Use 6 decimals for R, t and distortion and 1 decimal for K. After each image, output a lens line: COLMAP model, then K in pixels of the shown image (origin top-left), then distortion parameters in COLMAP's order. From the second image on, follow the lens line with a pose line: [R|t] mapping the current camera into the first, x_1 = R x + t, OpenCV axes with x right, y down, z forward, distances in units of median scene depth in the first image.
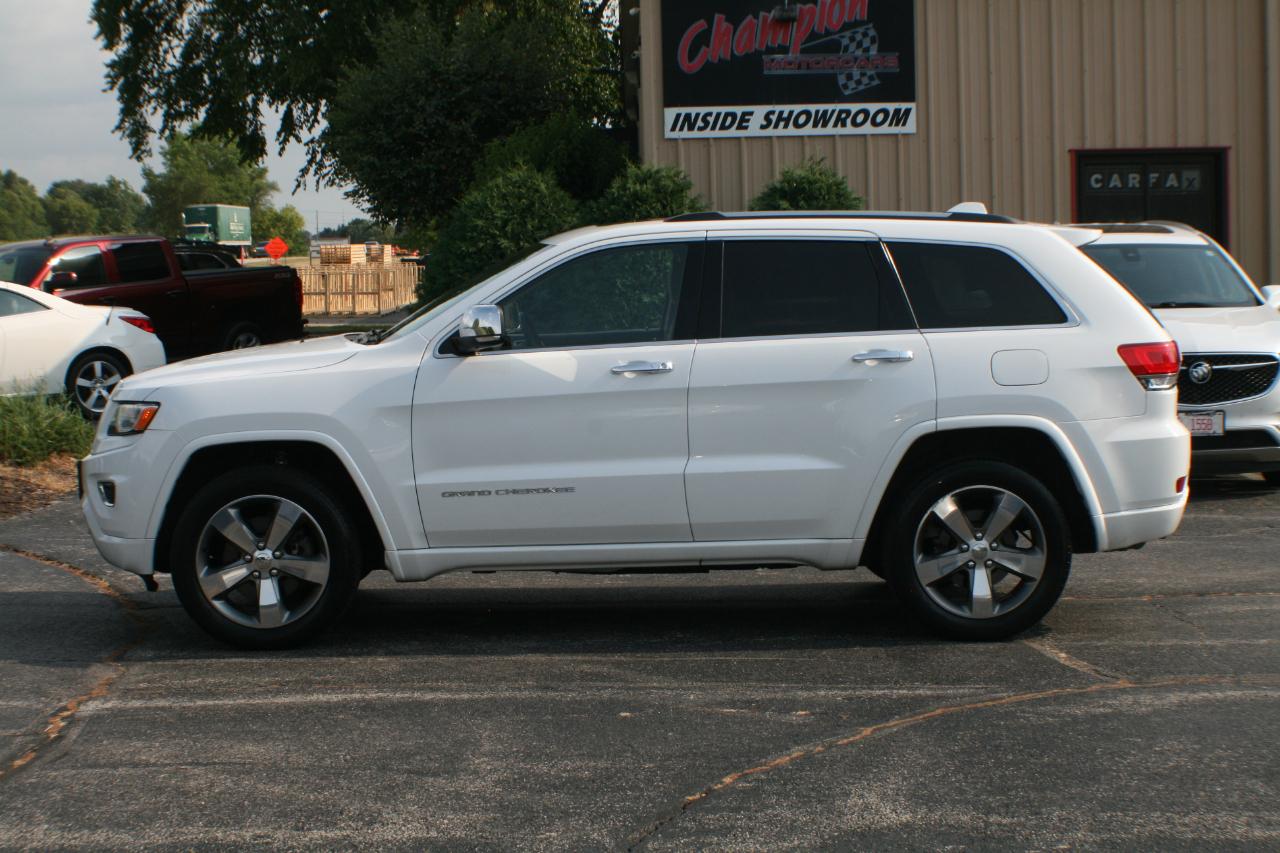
lens RADIAL K [[2362.9, 0, 640.3], [0, 2362.9, 490.4], [0, 0, 1]] dist [-0.148550, 0.087715]
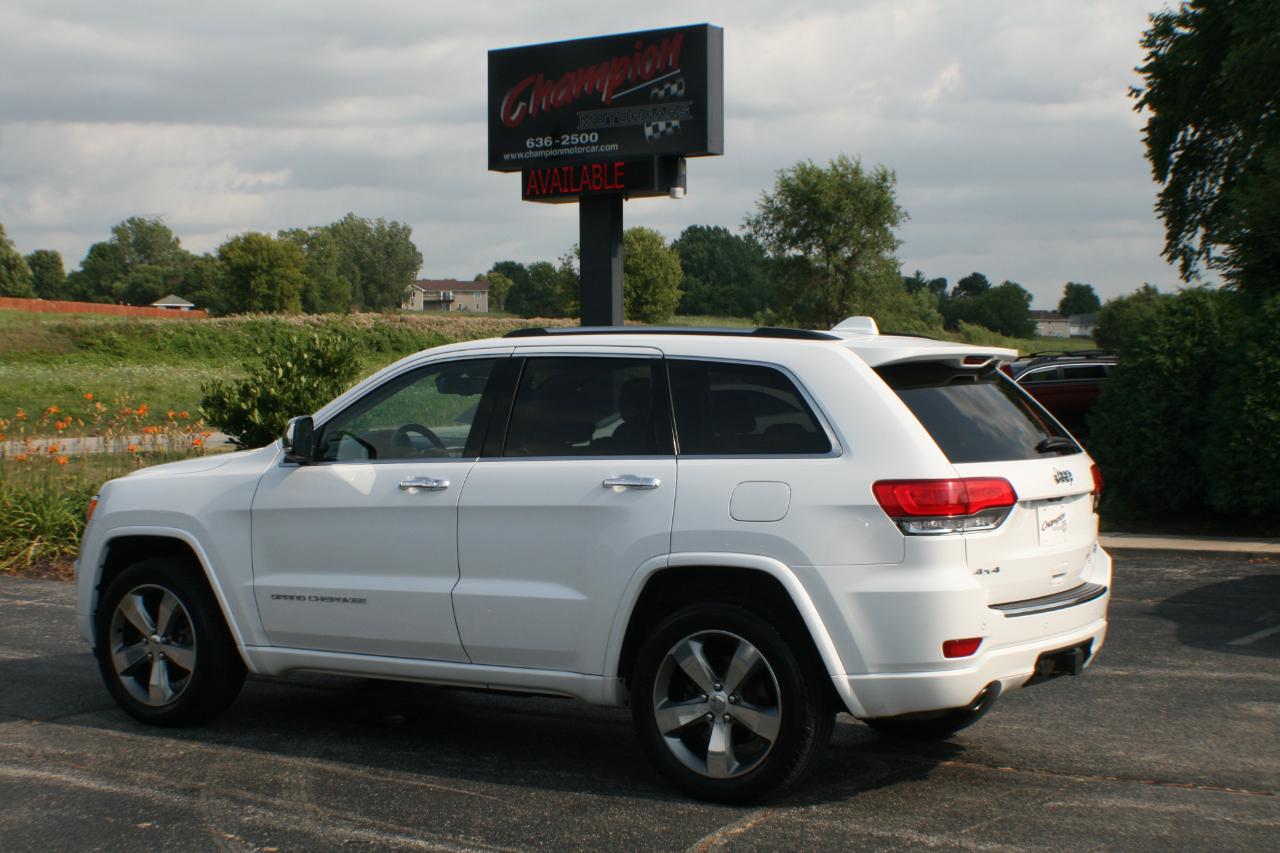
lens RADIAL K [[2072.4, 0, 642.2], [0, 2072.4, 484.9], [0, 0, 1]] dist [-0.160270, 0.075988]
pose [[0.833359, 0.042922, -0.551063, 0.243656], [-0.065501, 0.997624, -0.021352, -0.017093], [0.548837, 0.053889, 0.834190, 0.141657]]
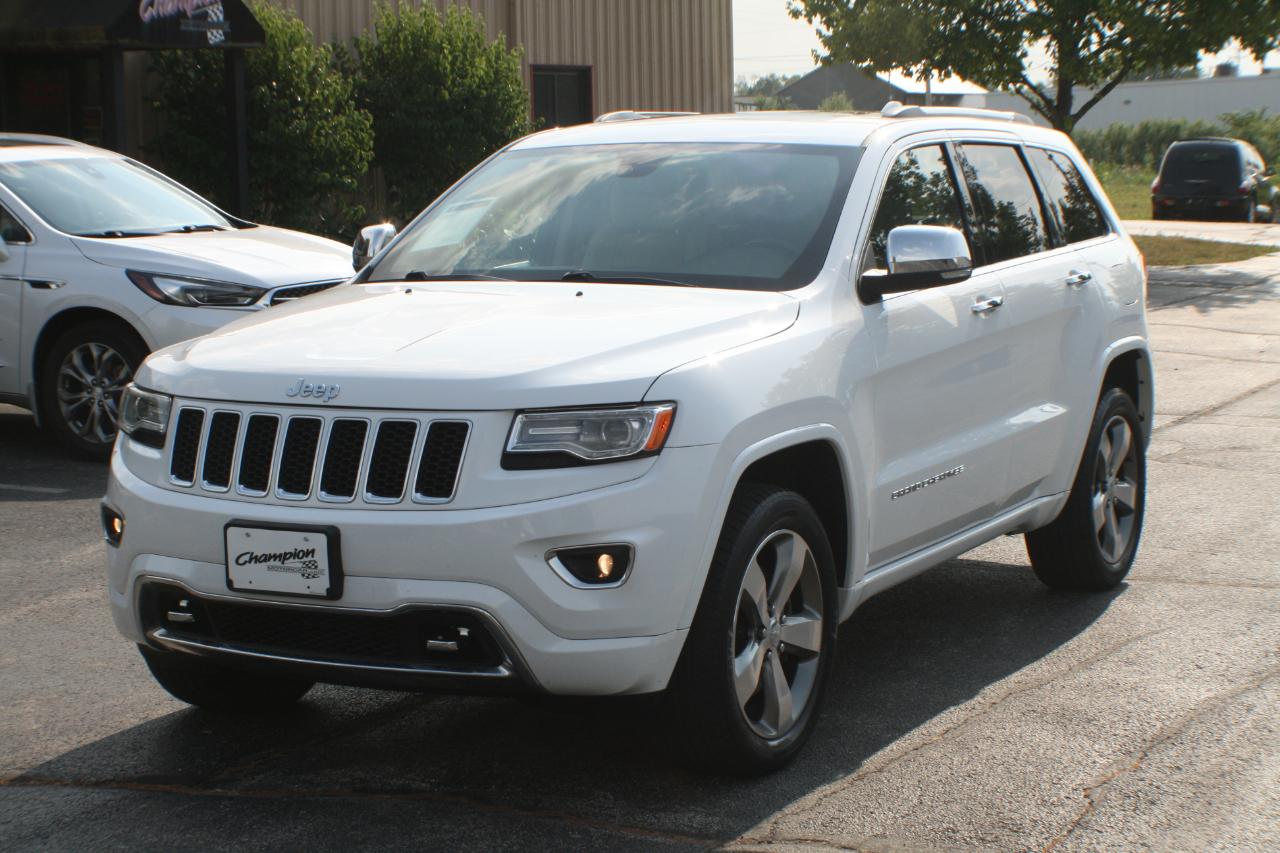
lens RADIAL K [[2362.9, 0, 640.3], [0, 2362.9, 490.4], [0, 0, 1]] dist [-0.148550, 0.087715]
pose [[0.477292, -0.119851, 0.870533, -0.324795], [0.093238, 0.991970, 0.085450, -0.029578], [-0.873784, 0.040382, 0.484634, 0.314901]]
